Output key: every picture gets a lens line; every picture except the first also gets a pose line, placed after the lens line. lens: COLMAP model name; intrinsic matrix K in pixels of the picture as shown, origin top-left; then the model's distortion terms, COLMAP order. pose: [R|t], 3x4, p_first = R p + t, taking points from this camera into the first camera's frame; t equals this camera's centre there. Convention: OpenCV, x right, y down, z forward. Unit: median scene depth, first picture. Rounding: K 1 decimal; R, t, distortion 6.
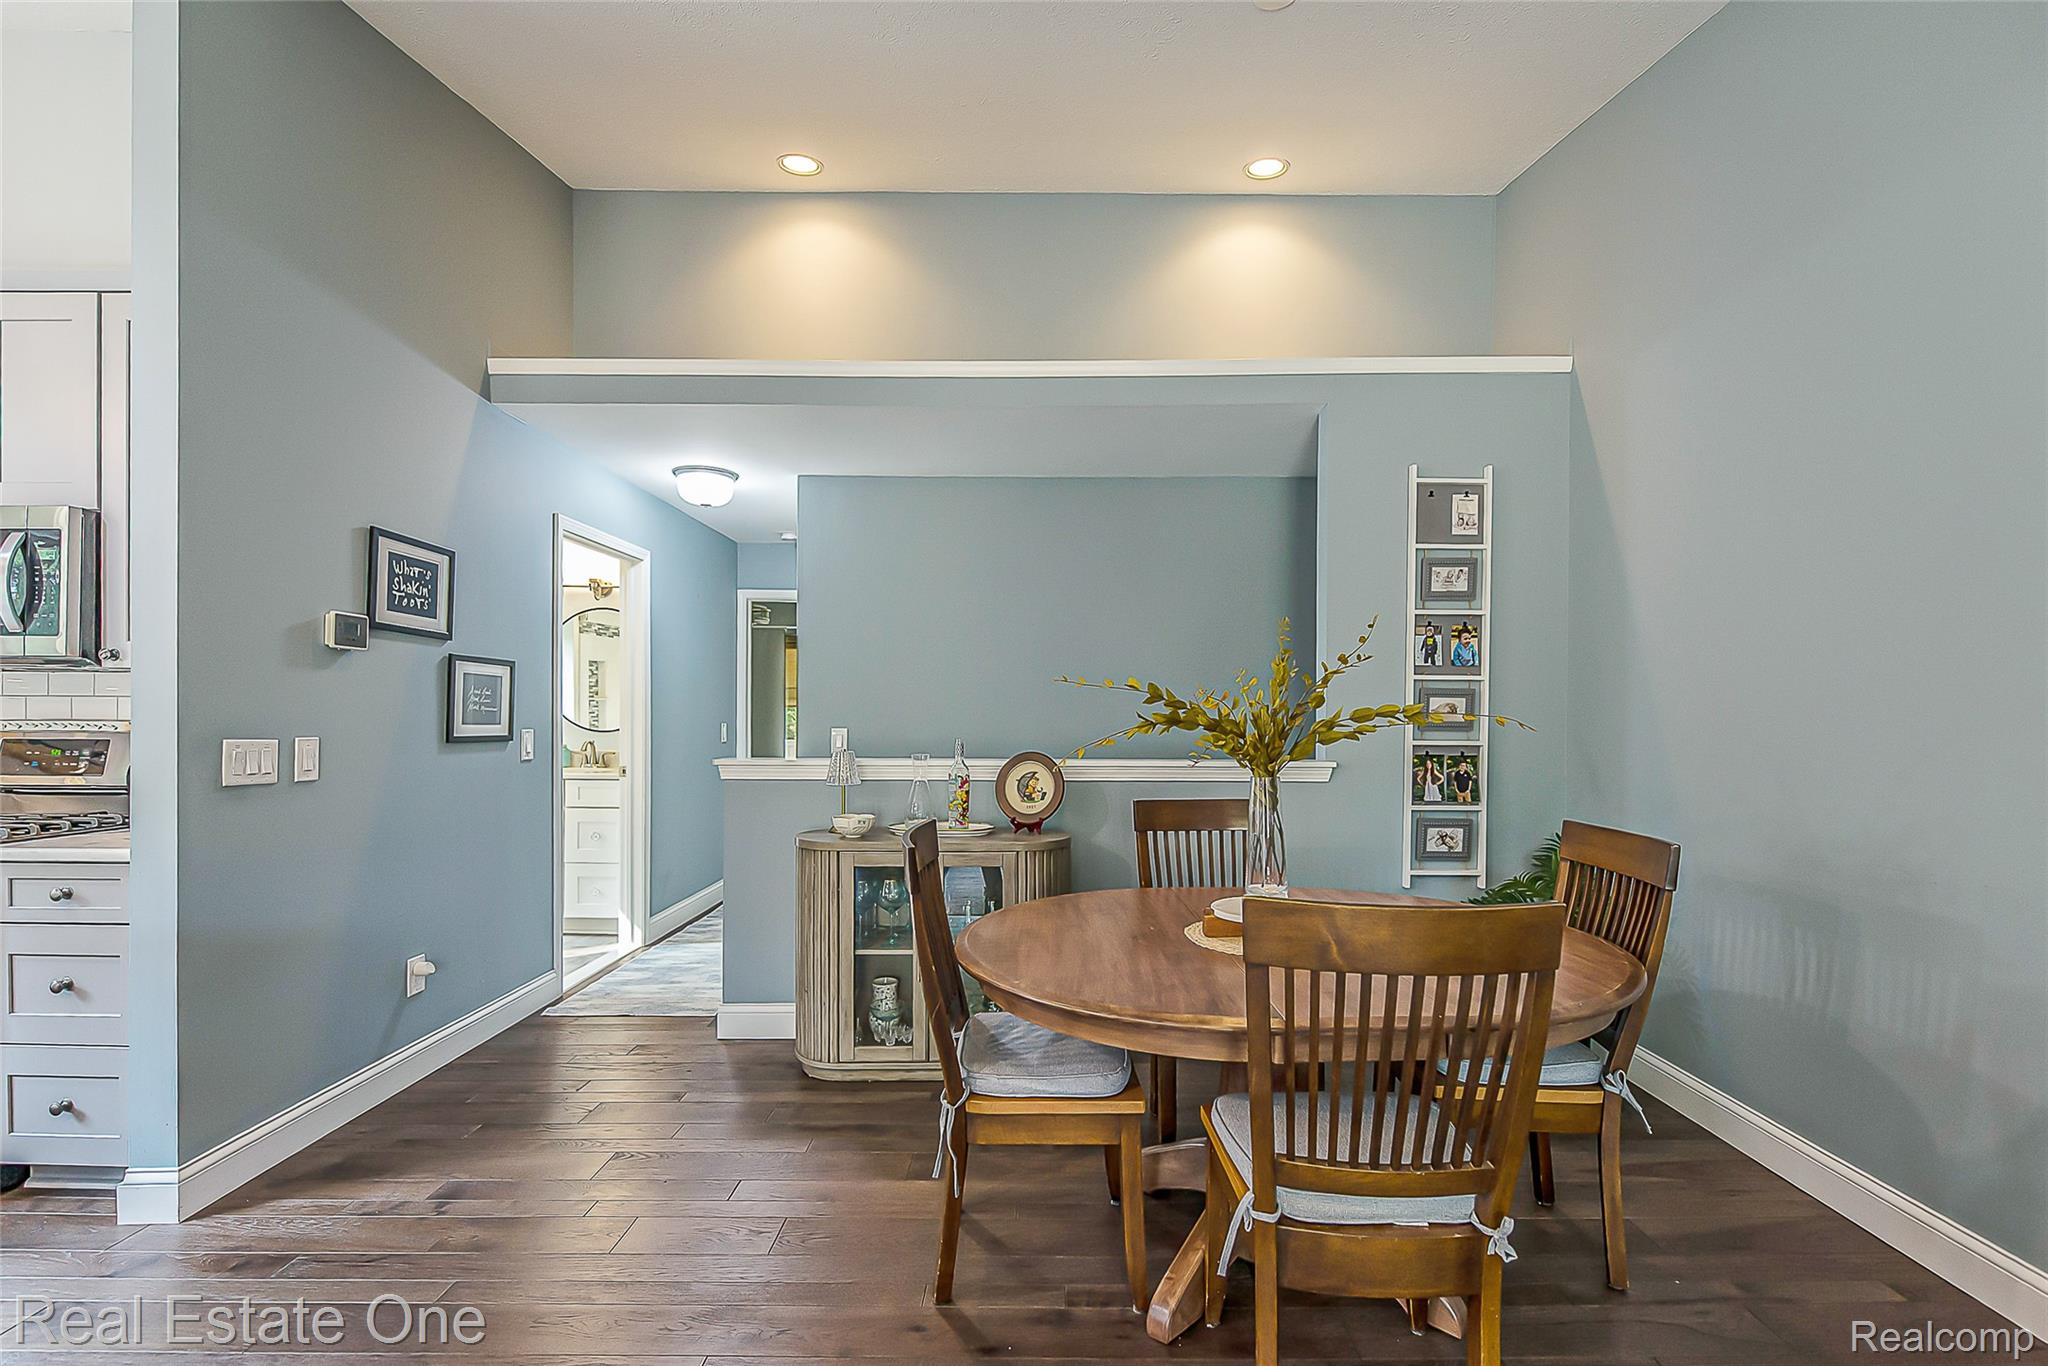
lens RADIAL K [[887.0, 0, 1038.3], [0, 887.0, 686.5], [0, 0, 1]] dist [-0.003166, -0.000610]
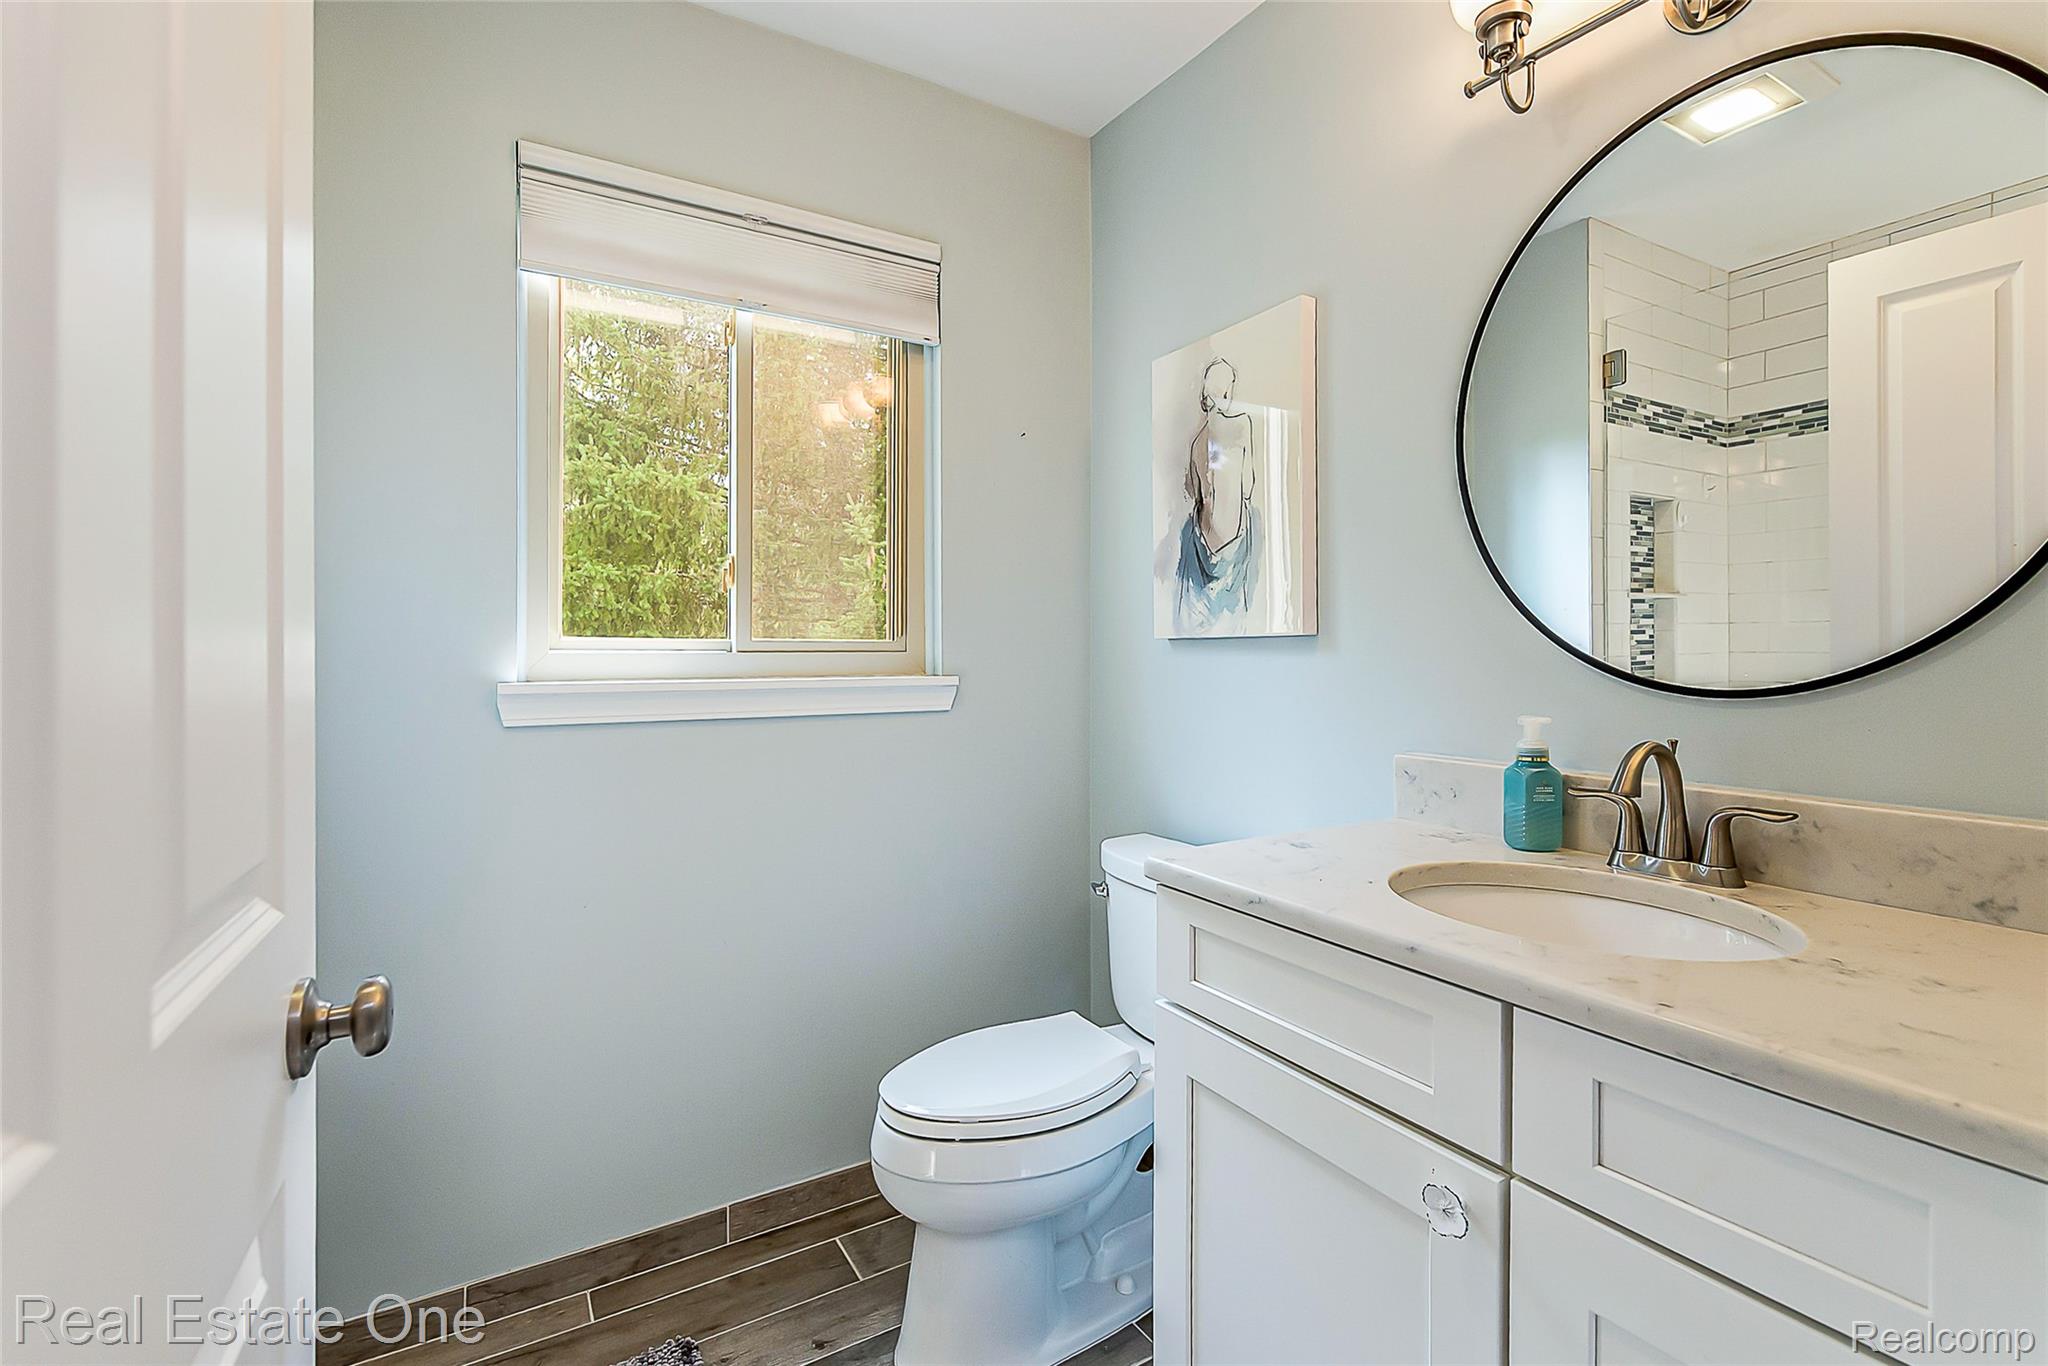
lens RADIAL K [[887.0, 0, 1038.3], [0, 887.0, 686.5], [0, 0, 1]] dist [-0.003166, -0.000610]
pose [[0.505942, 0.045093, -0.861388, -0.344618], [0.018352, 0.997844, 0.063016, 0.026925], [0.862372, -0.047691, 0.504024, 0.661060]]
